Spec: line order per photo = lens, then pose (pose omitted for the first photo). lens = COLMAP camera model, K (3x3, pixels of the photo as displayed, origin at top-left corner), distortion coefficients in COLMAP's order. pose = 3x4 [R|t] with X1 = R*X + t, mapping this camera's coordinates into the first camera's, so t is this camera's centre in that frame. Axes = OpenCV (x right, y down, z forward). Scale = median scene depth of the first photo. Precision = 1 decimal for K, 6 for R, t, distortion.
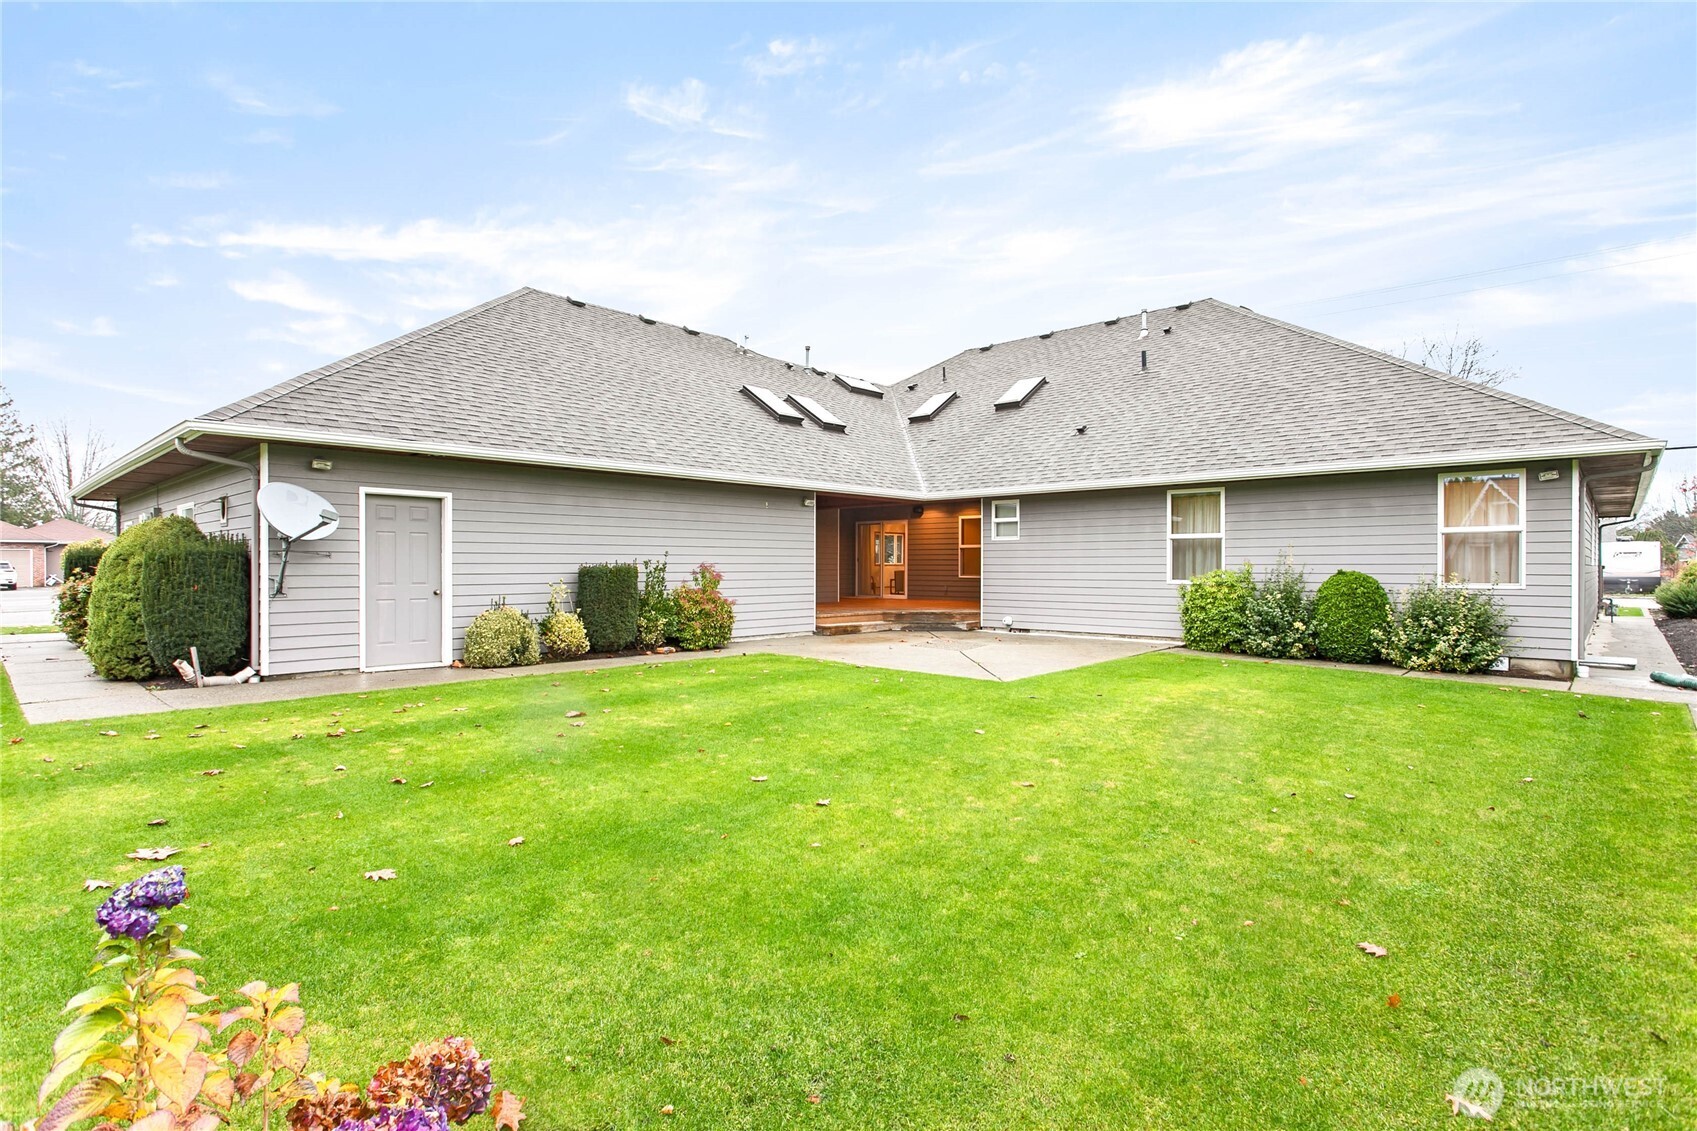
lens RADIAL K [[831.2, 0, 839.0], [0, 831.2, 560.3], [0, 0, 1]] dist [-0.002309, 0.000966]
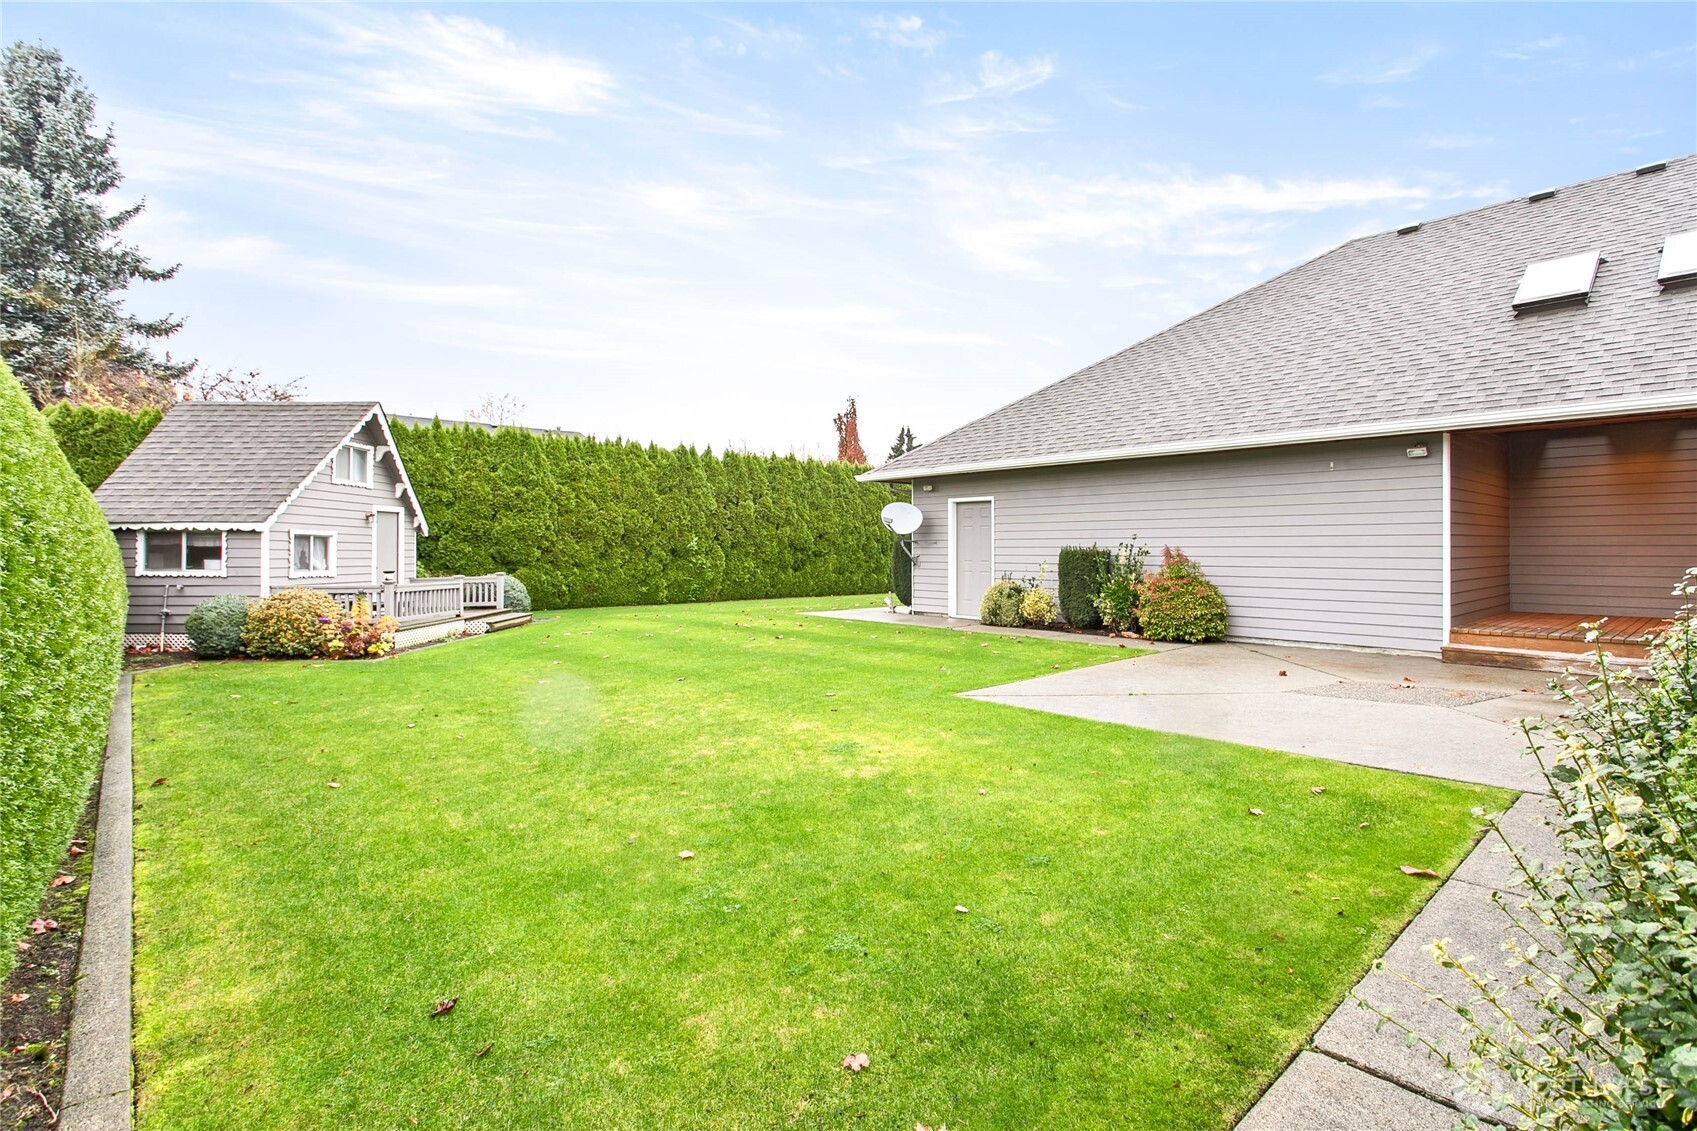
lens RADIAL K [[807.3, 0, 852.3], [0, 807.3, 554.9], [0, 0, 1]] dist [-0.000822, 0.003481]
pose [[-0.091038, 0.004220, -0.995838, 0.758762], [0.000503, 0.999991, 0.004192, 0.009065], [0.995847, -0.000119, -0.091039, 0.756229]]
